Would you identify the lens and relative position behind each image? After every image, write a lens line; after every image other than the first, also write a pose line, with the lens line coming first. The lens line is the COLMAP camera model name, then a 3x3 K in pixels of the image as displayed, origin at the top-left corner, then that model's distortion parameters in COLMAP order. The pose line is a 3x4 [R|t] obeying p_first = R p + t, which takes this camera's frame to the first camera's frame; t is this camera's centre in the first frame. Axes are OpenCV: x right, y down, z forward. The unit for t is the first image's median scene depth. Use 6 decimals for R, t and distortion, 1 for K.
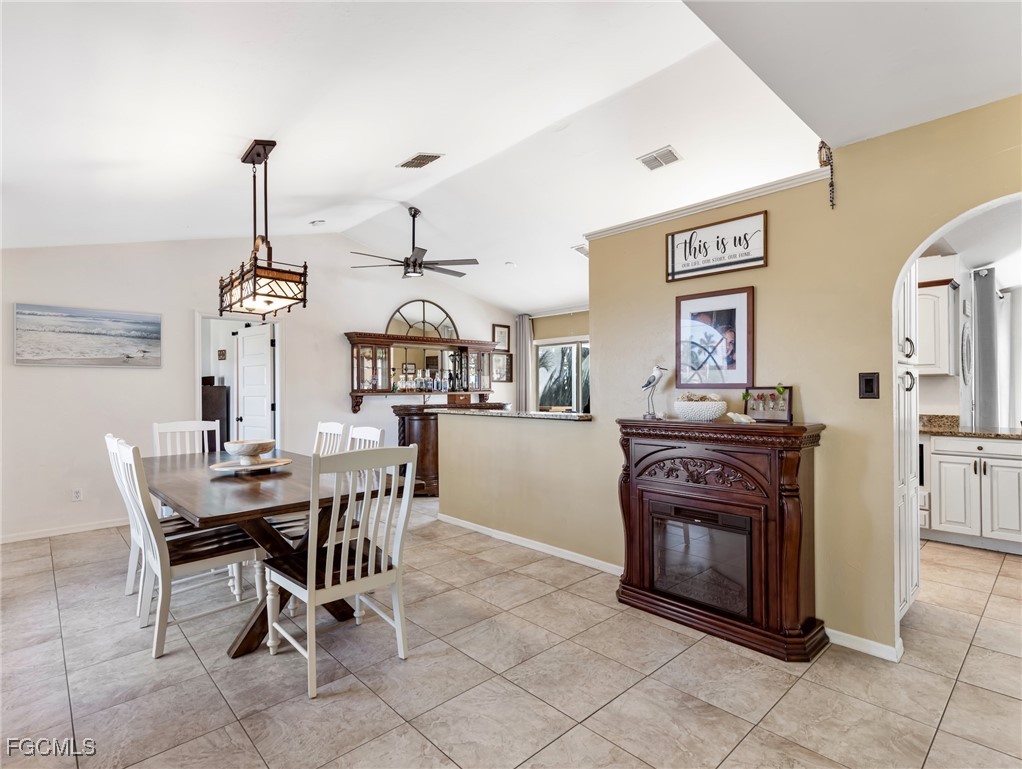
lens RADIAL K [[520.0, 0, 512.5], [0, 520.0, 385.8], [0, 0, 1]] dist [-0.021738, -0.003642]
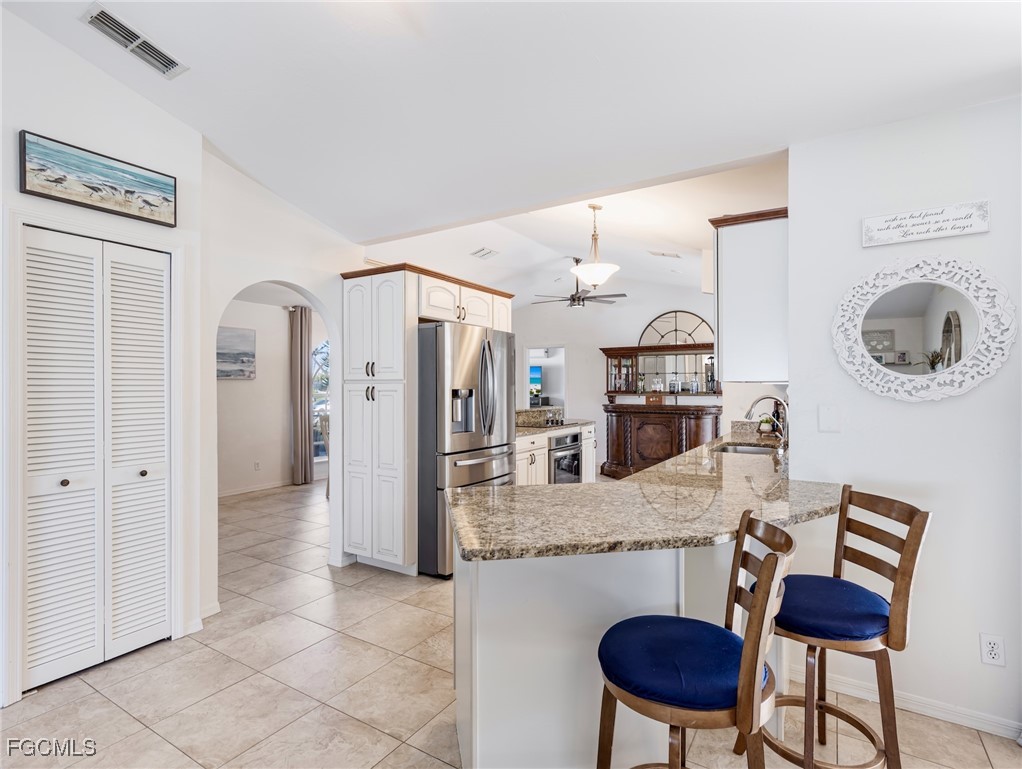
lens RADIAL K [[520.0, 0, 512.7], [0, 520.0, 399.4], [0, 0, 1]] dist [-0.021738, -0.003642]
pose [[0.287200, 0.026209, -0.957512, 0.861239], [0.012434, 0.999439, 0.031086, -0.015166], [0.957790, -0.020834, 0.286713, 0.373807]]
